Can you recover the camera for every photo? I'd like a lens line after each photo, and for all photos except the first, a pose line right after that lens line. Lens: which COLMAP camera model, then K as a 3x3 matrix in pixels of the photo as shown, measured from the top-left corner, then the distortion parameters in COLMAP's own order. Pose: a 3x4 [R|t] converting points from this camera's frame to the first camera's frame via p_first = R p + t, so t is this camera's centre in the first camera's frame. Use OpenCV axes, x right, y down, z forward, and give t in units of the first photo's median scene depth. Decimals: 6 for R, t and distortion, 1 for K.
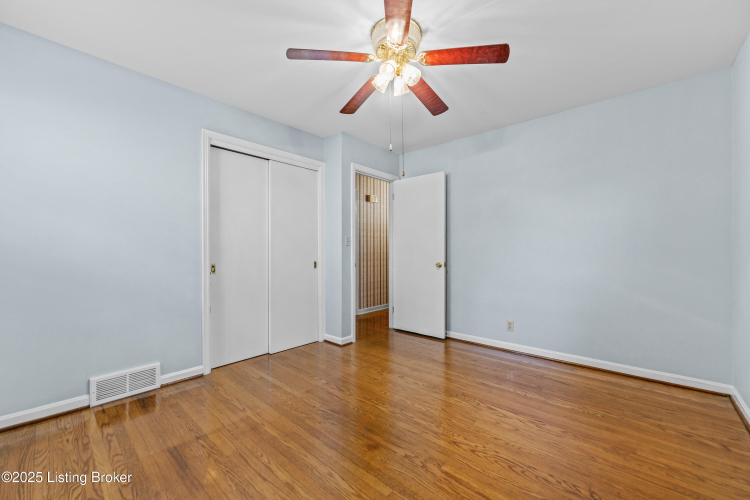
lens RADIAL K [[299.8, 0, 374.7], [0, 299.8, 252.0], [0, 0, 1]] dist [-0.000252, -0.000024]
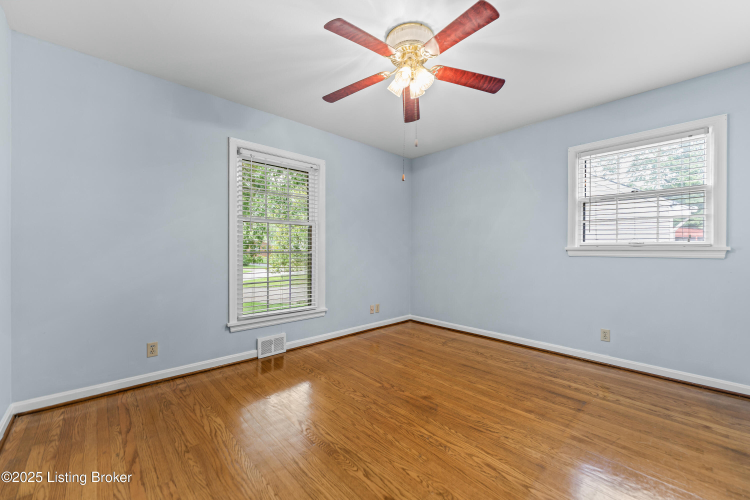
lens RADIAL K [[299.8, 0, 375.1], [0, 299.8, 250.5], [0, 0, 1]] dist [-0.000252, -0.000024]
pose [[-0.996075, -0.004165, 0.088411, 0.100793], [-0.004358, 0.999989, -0.001991, 0.005042], [-0.088401, -0.002369, -0.996082, 2.155885]]
